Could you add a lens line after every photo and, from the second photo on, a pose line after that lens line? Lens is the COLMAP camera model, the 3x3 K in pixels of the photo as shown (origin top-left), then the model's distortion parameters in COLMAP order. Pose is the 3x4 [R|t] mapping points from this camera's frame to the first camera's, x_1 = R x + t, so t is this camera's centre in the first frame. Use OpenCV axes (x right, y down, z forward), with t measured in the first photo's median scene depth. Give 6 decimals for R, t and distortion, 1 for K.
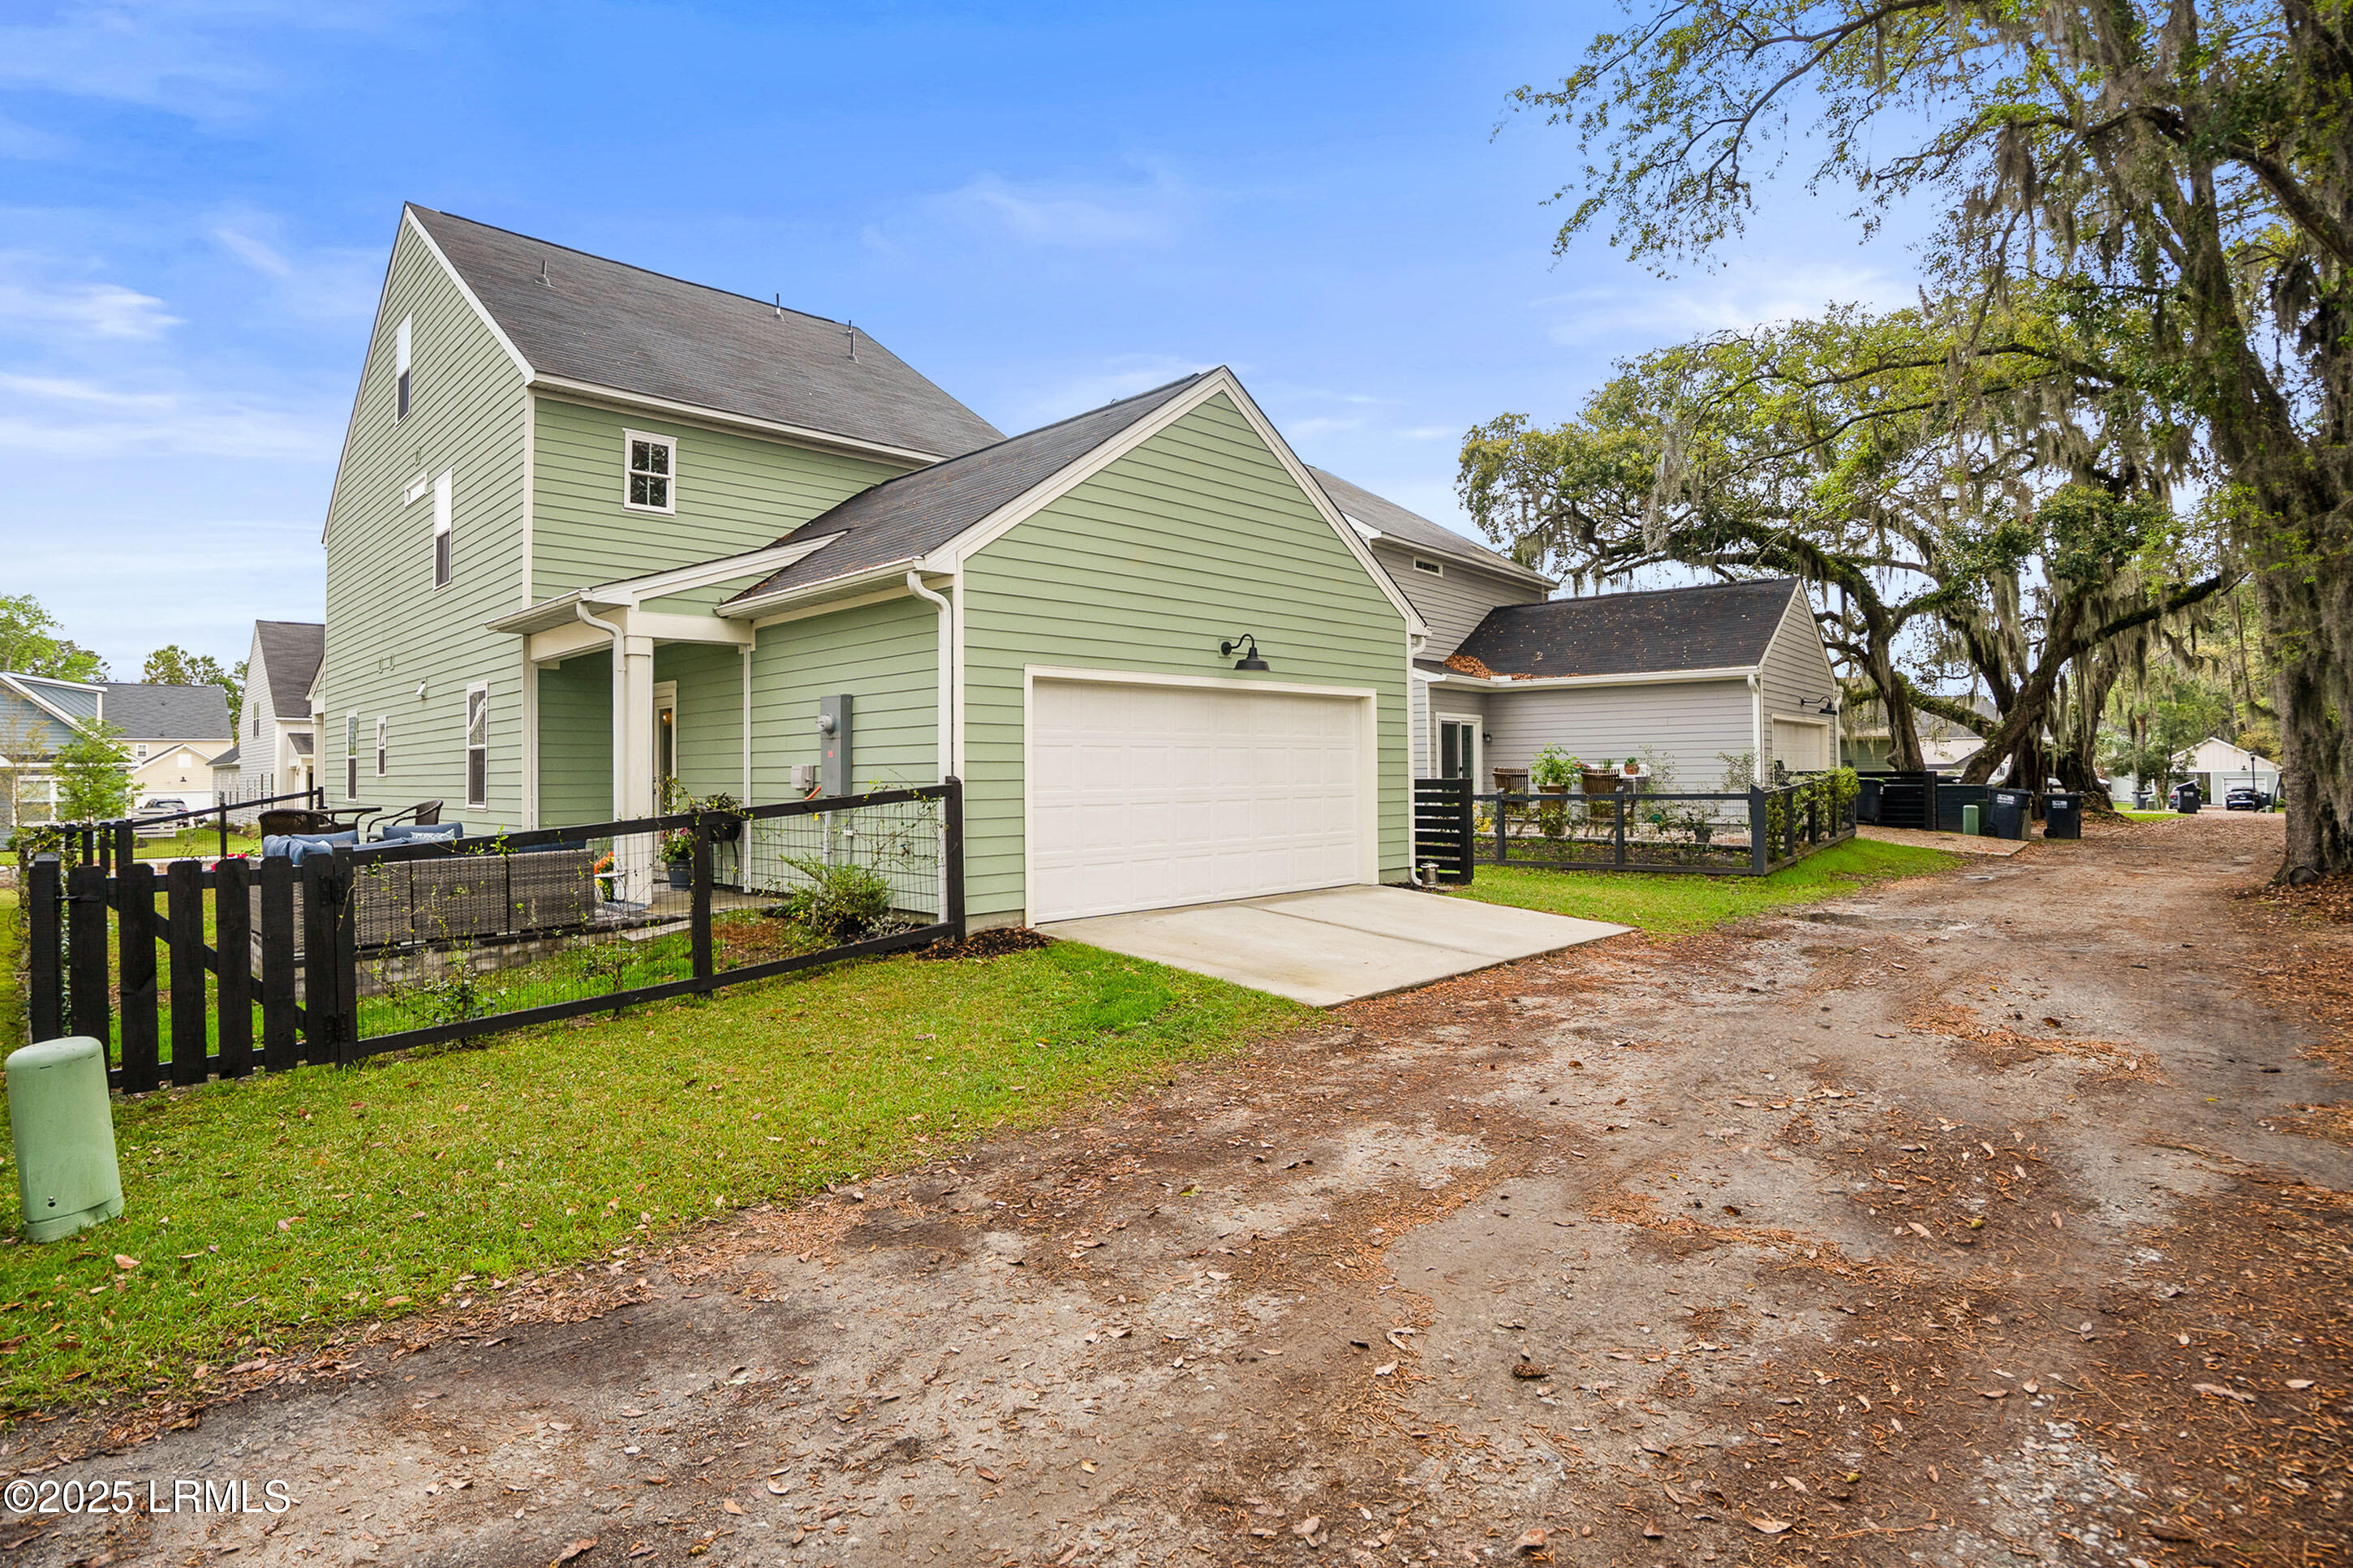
lens RADIAL K [[1179.8, 0, 1172.6], [0, 1179.8, 739.5], [0, 0, 1]] dist [-0.057161, 0.019327]
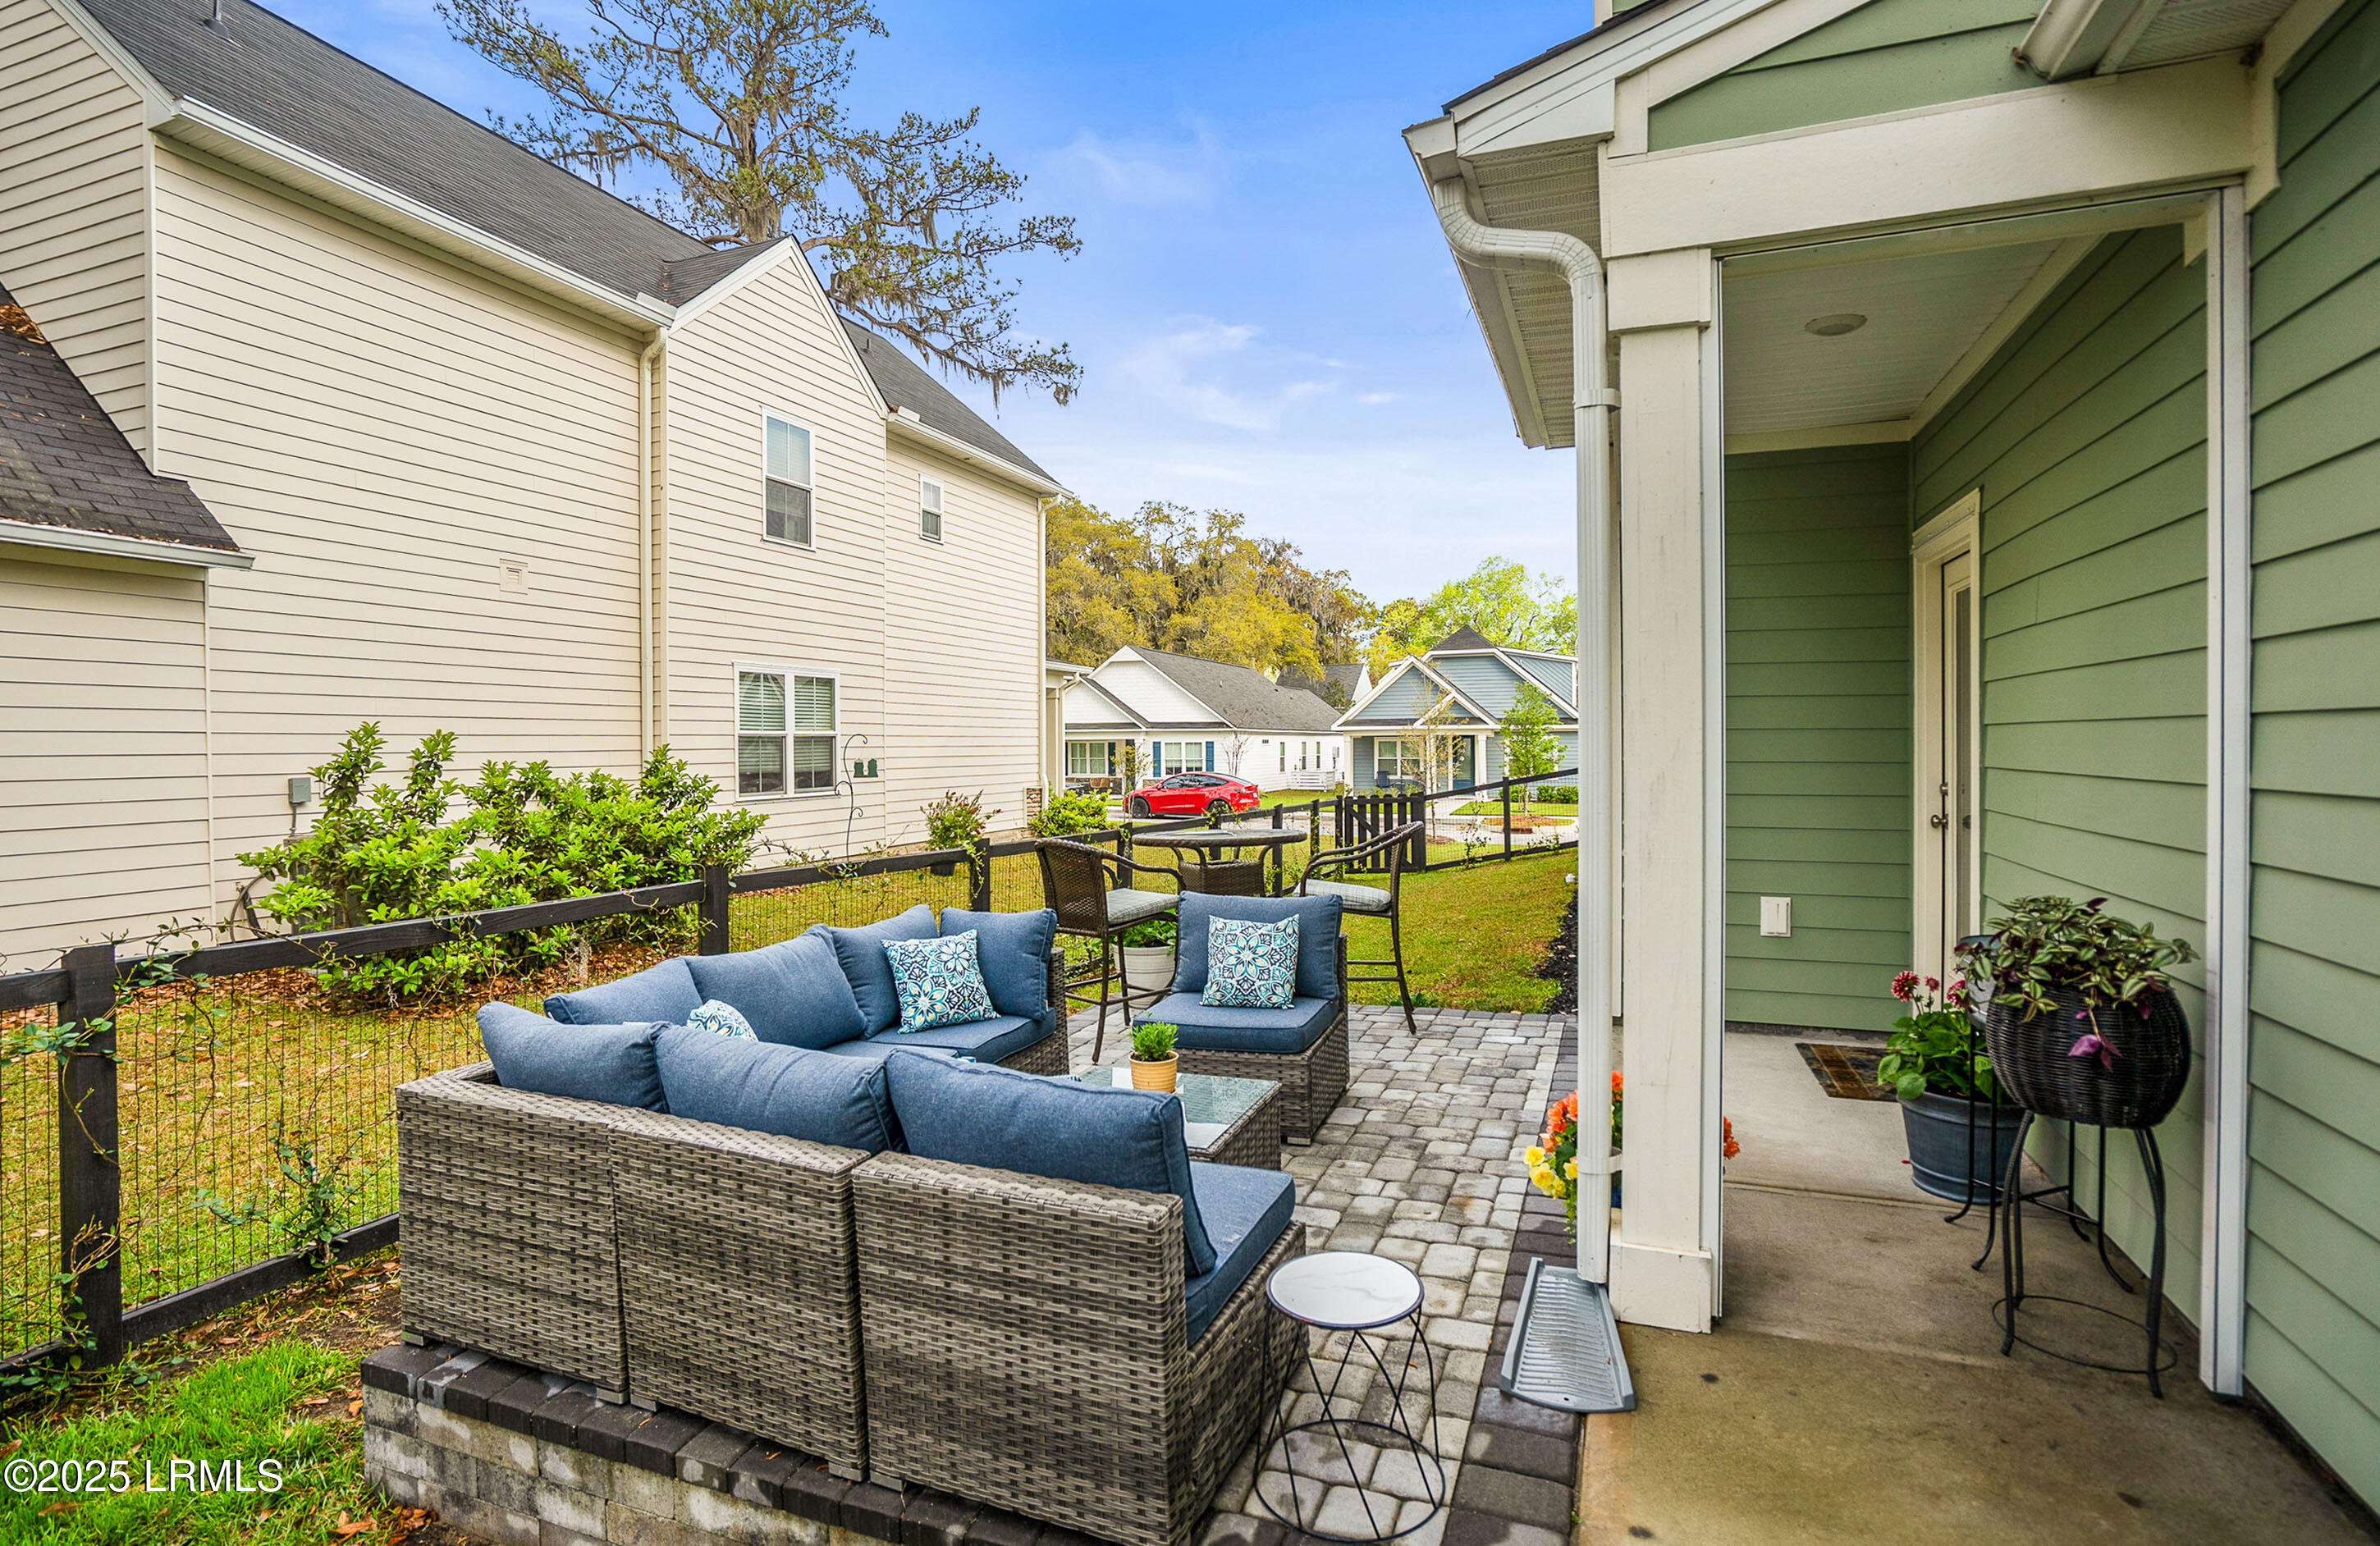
lens RADIAL K [[1130.4, 0, 1181.3], [0, 1130.4, 756.9], [0, 0, 1]] dist [-0.019456, 0.001183]
pose [[0.396391, 0.021511, -0.917830, -0.210486], [0.027658, 0.998992, 0.035358, 0.005455], [0.917665, -0.039401, 0.395396, 0.618369]]
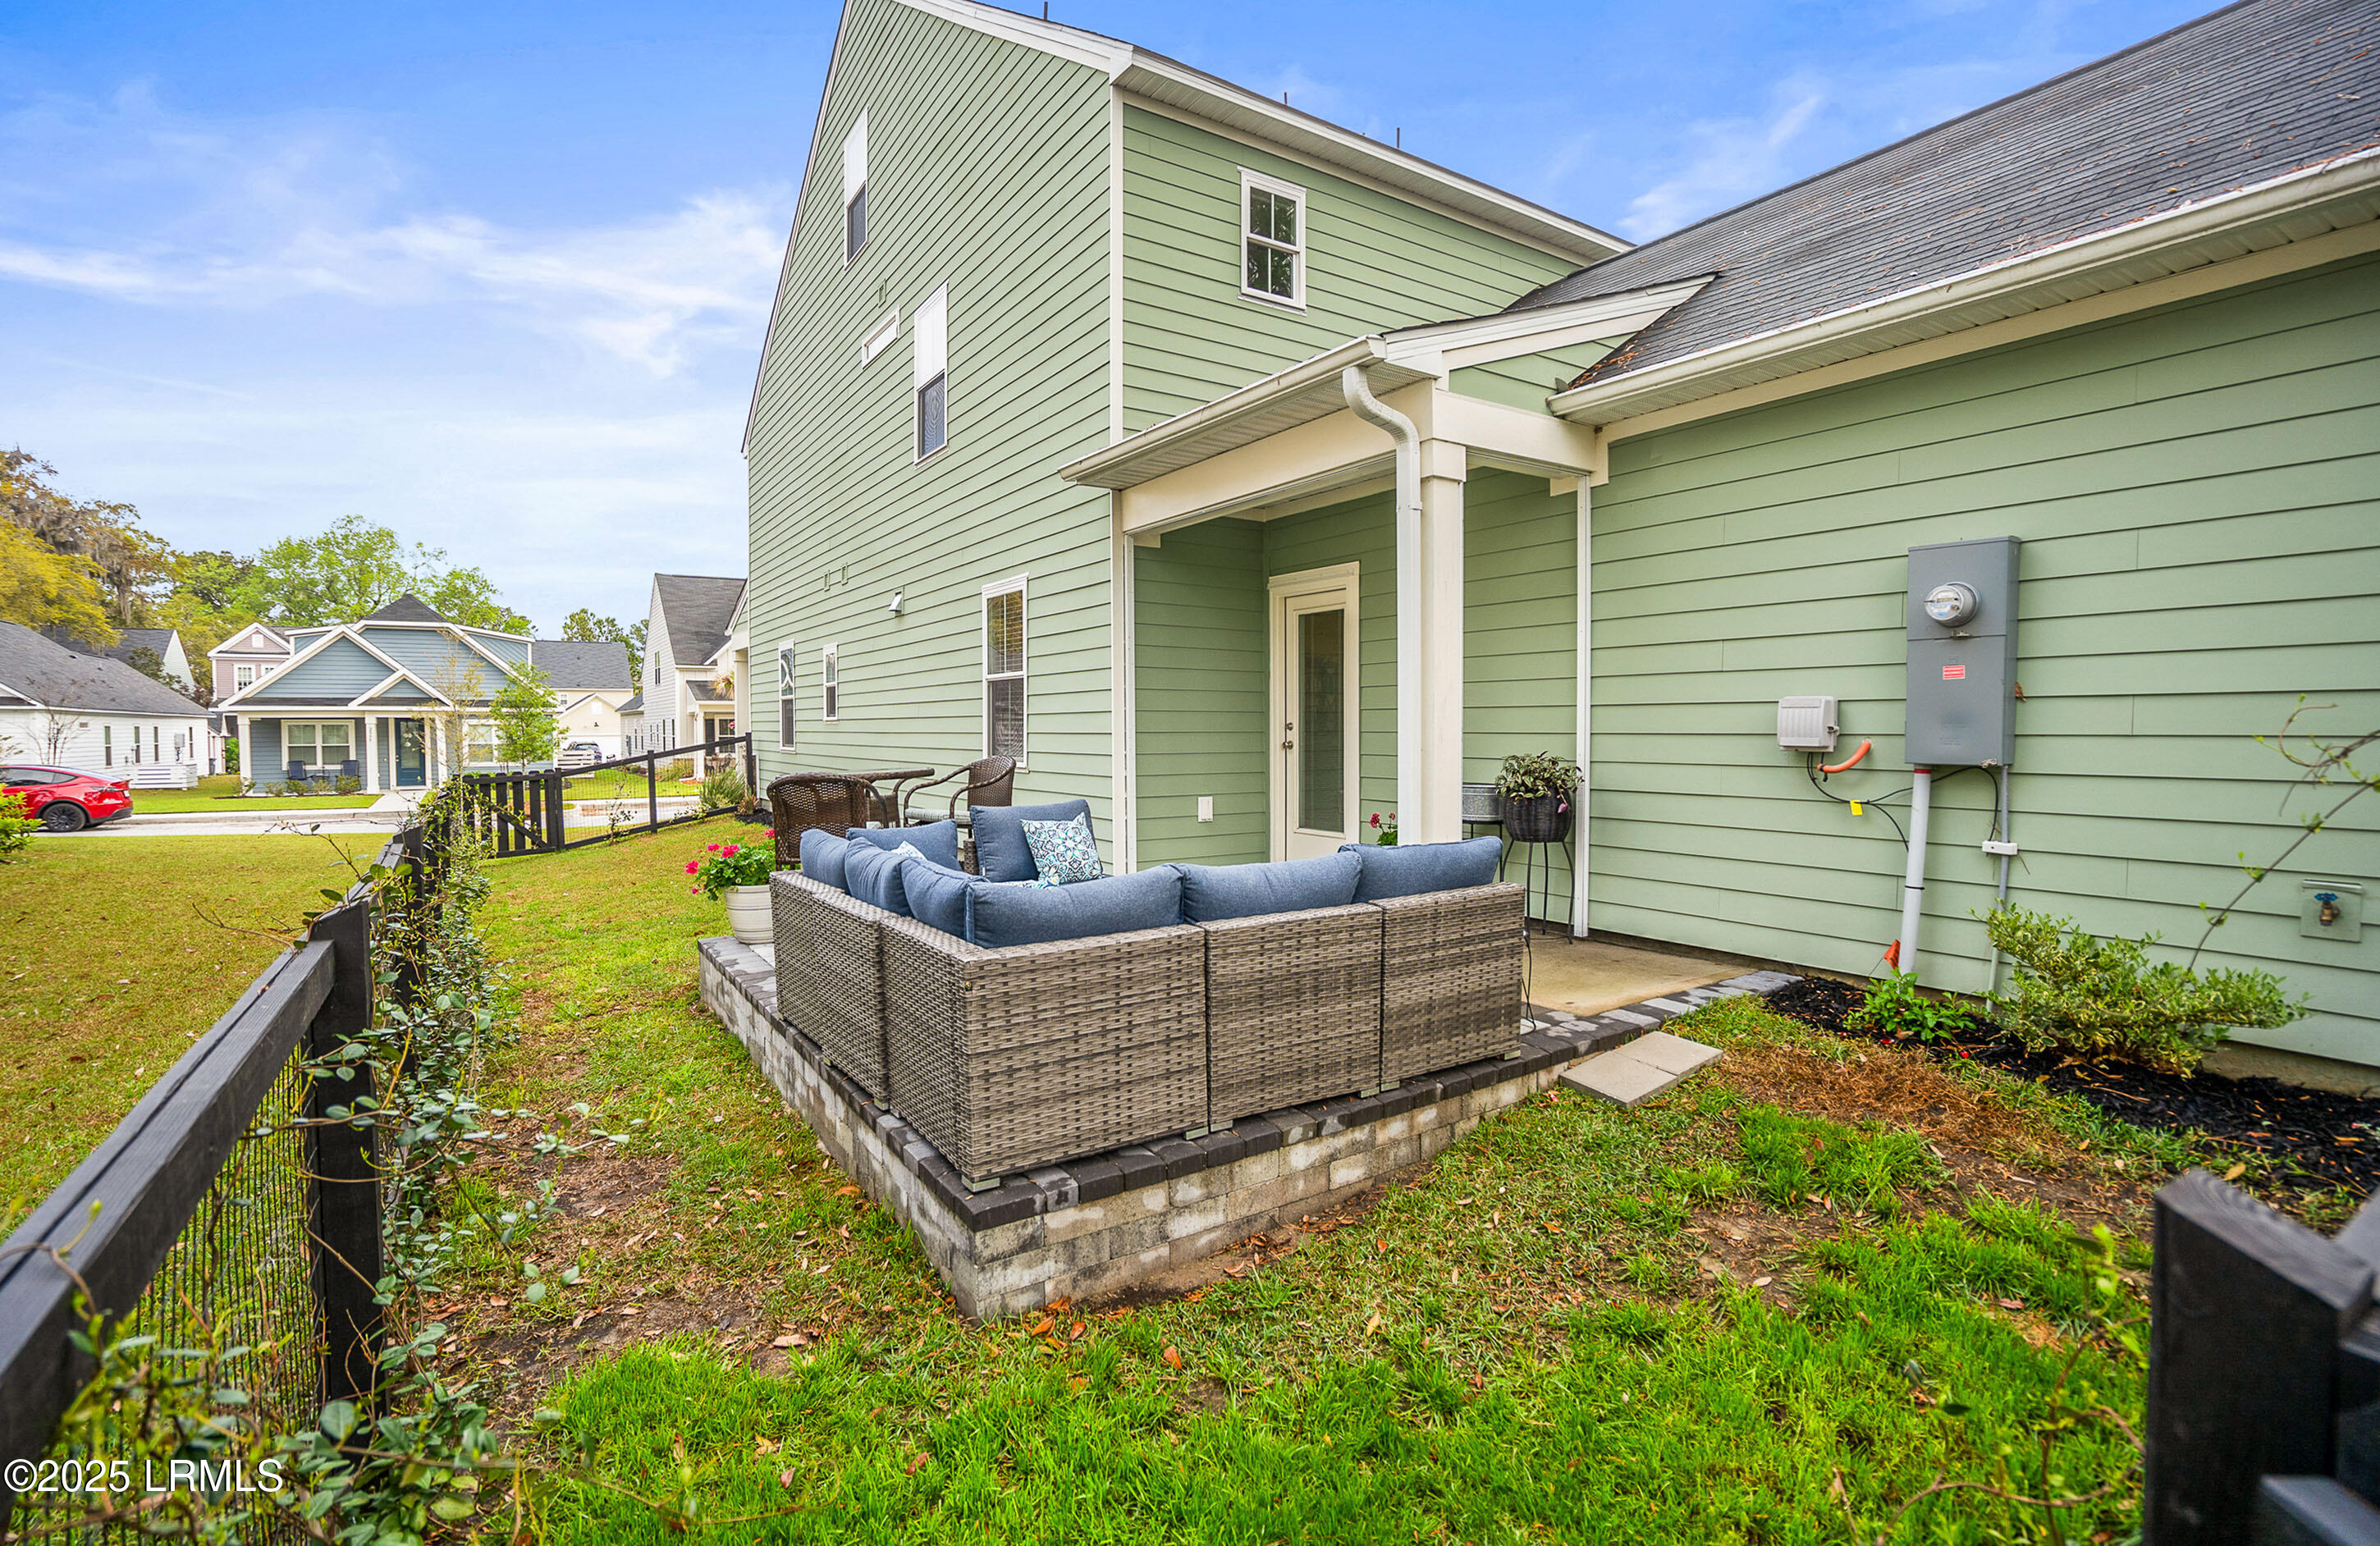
lens RADIAL K [[1105.5, 0, 1189.0], [0, 1105.5, 764.7], [0, 0, 1]] dist [-0.063933, 0.020864]
pose [[0.977601, 0.016709, -0.209804, -0.355028], [-0.003126, 0.997887, 0.064904, 0.015948], [0.210445, -0.062795, 0.975587, 0.385202]]
